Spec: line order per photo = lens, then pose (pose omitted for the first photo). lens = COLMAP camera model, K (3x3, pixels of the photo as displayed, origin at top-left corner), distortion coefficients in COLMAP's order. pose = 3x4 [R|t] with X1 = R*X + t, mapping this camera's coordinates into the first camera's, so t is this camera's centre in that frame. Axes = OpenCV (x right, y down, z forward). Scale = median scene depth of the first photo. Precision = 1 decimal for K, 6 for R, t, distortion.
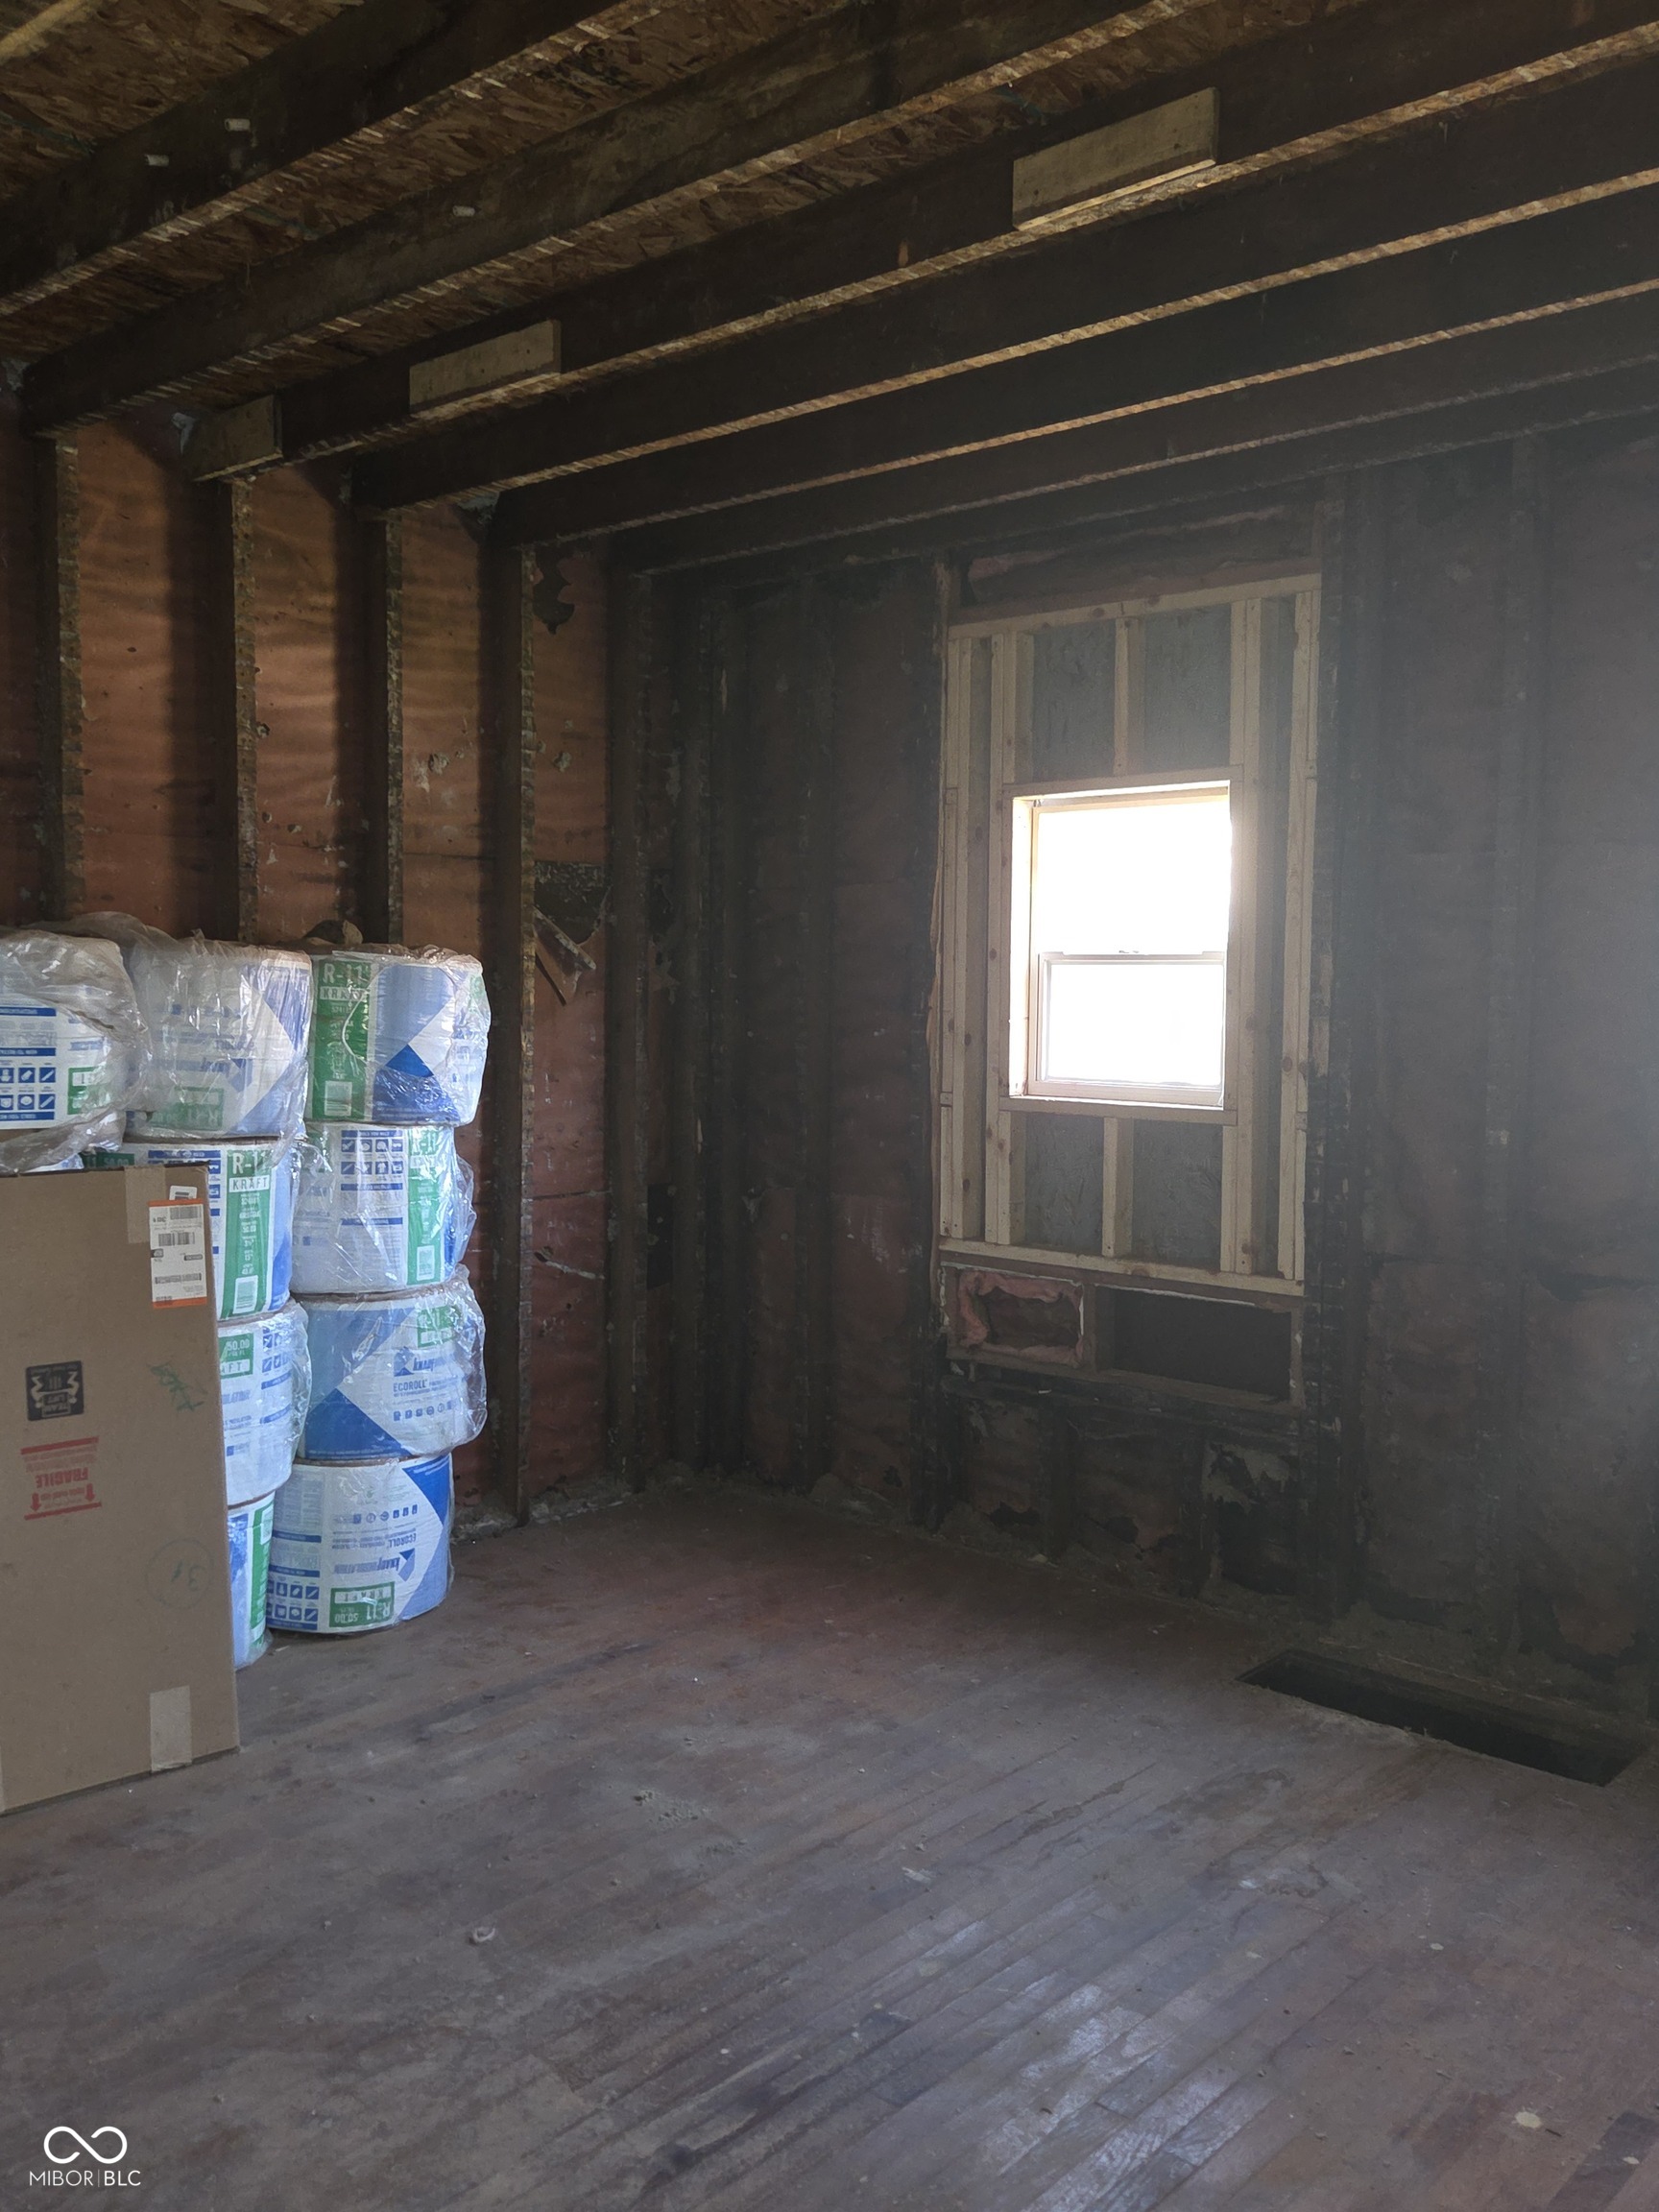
lens RADIAL K [[1846.6, 0, 829.2], [0, 1846.6, 1104.2], [0, 0, 1]] dist [0.050404, -0.029436]
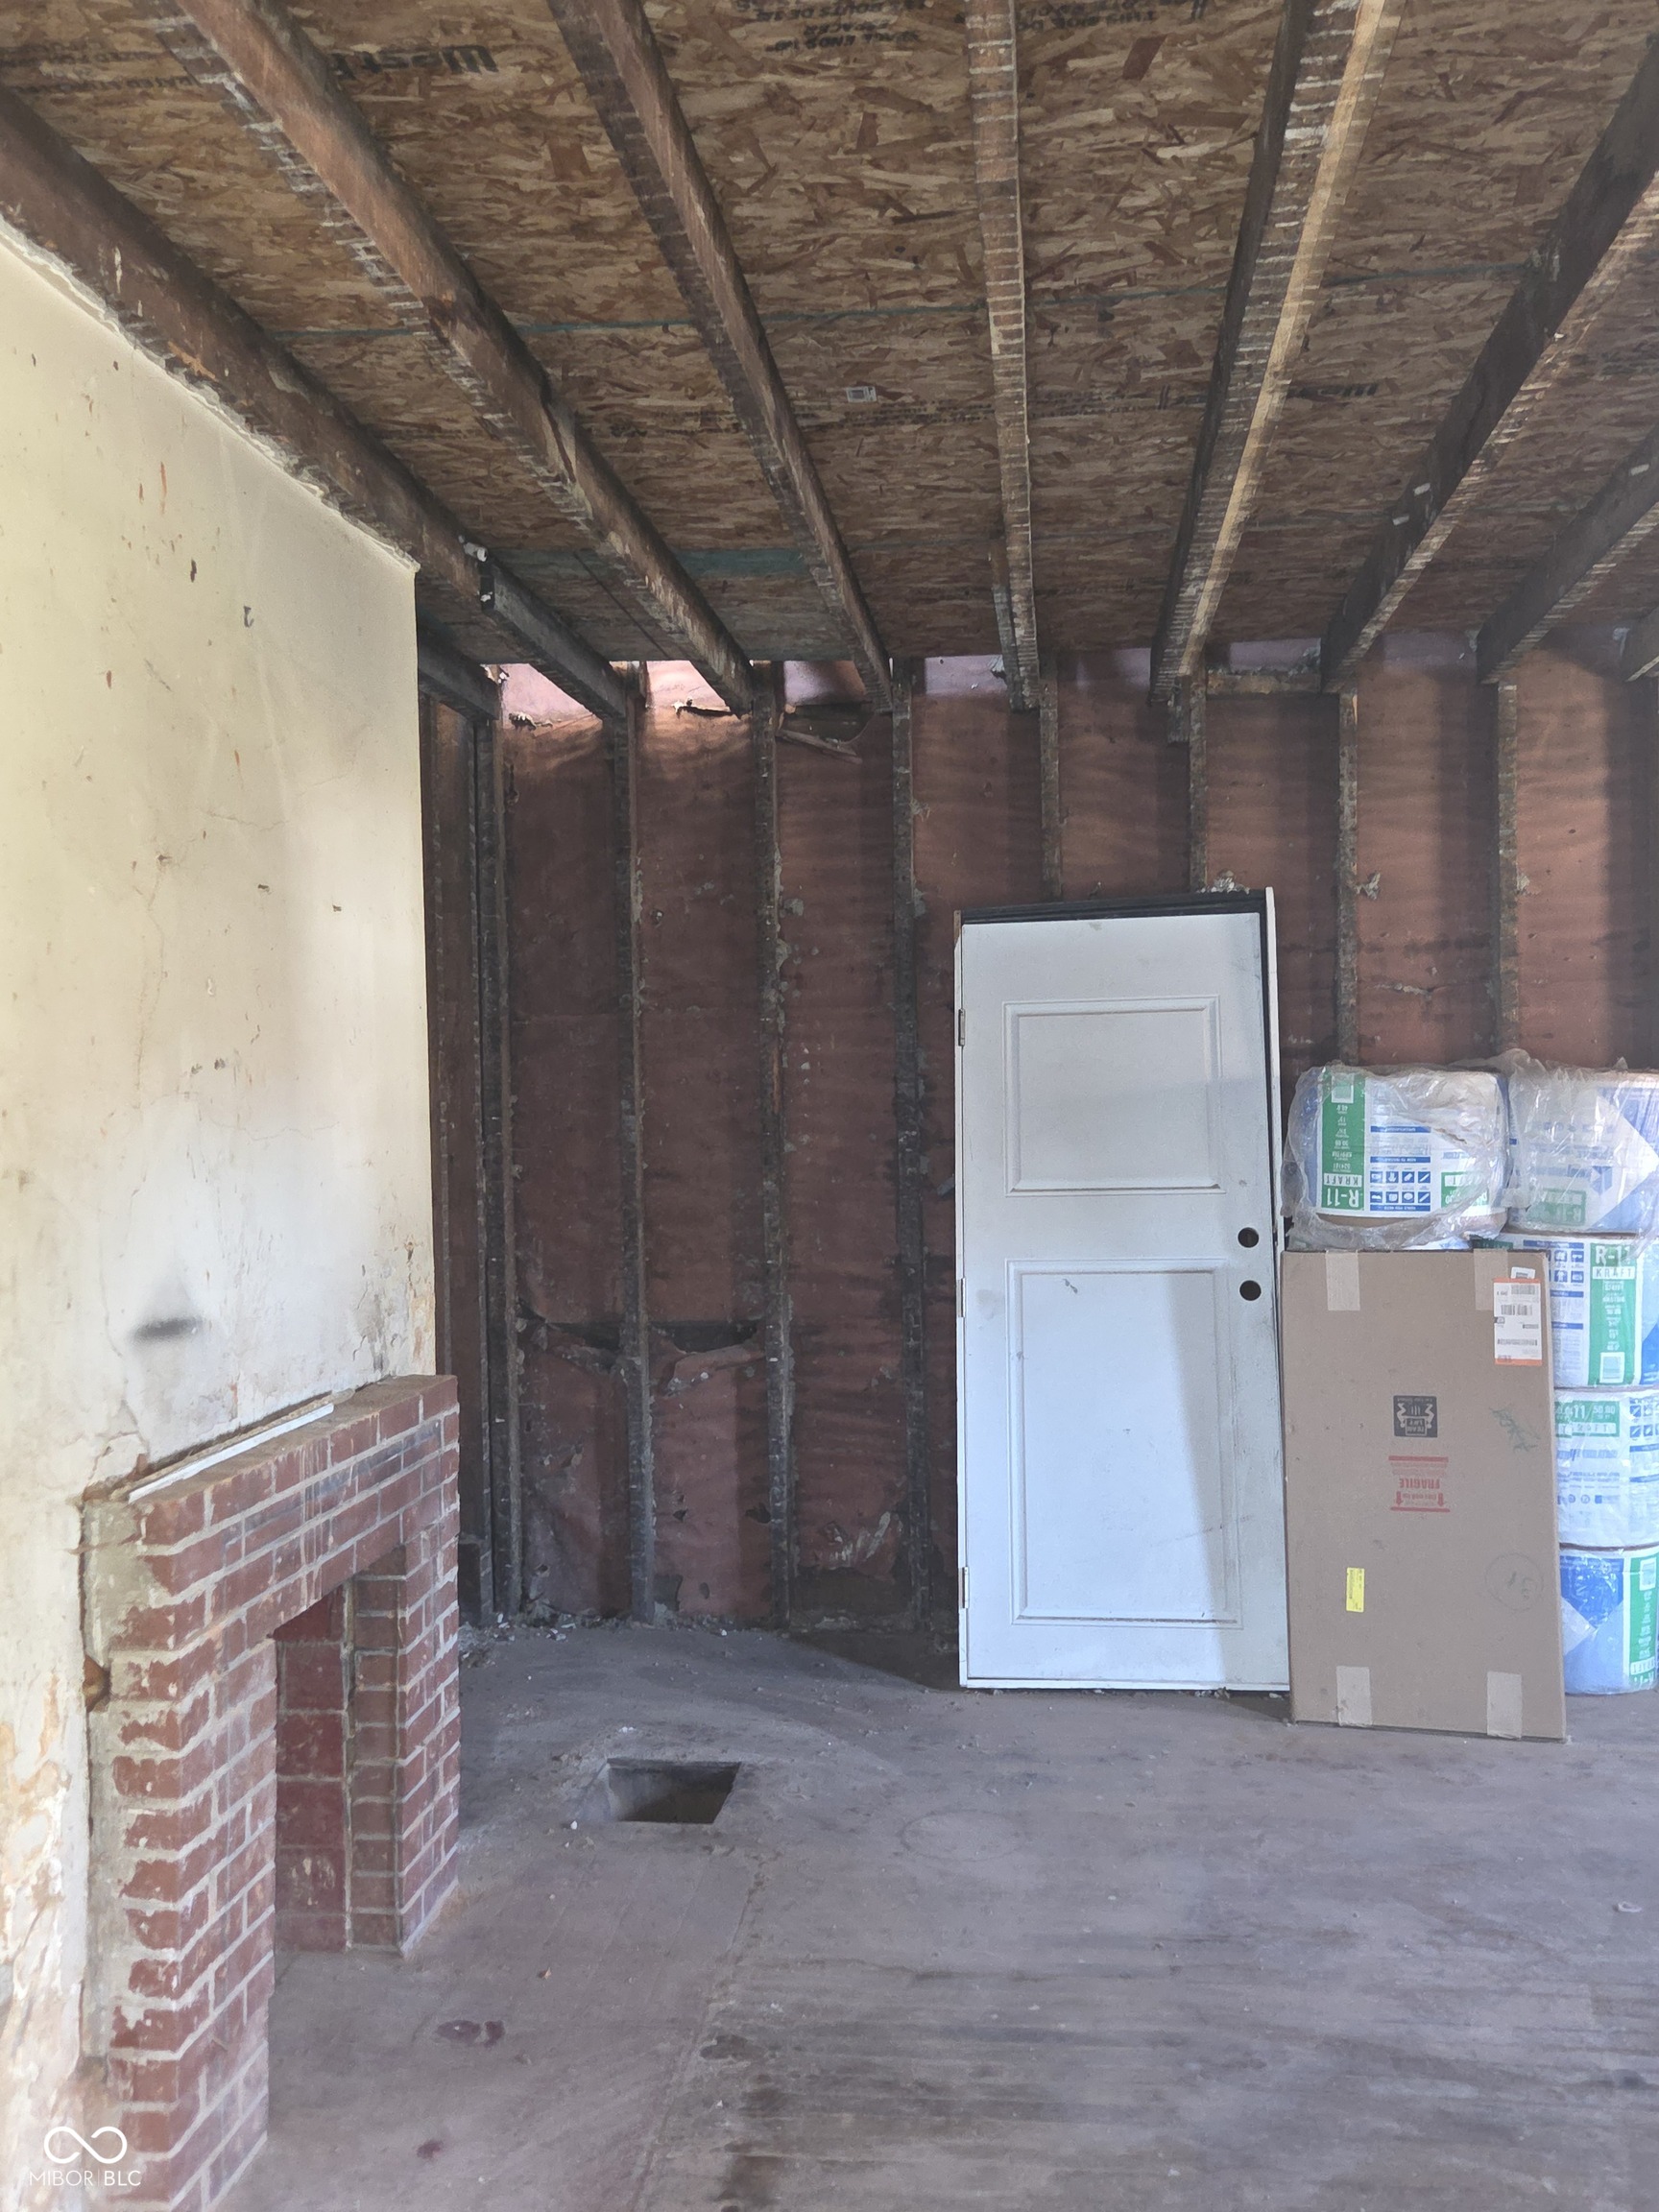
lens RADIAL K [[1846.6, 0, 829.6], [0, 1846.6, 1107.1], [0, 0, 1]] dist [0.050404, -0.029436]
pose [[0.554674, -0.024477, -0.831708, 0.432094], [-0.028699, 0.998410, -0.048523, 0.010444], [0.831573, 0.050784, 0.553089, -0.079145]]
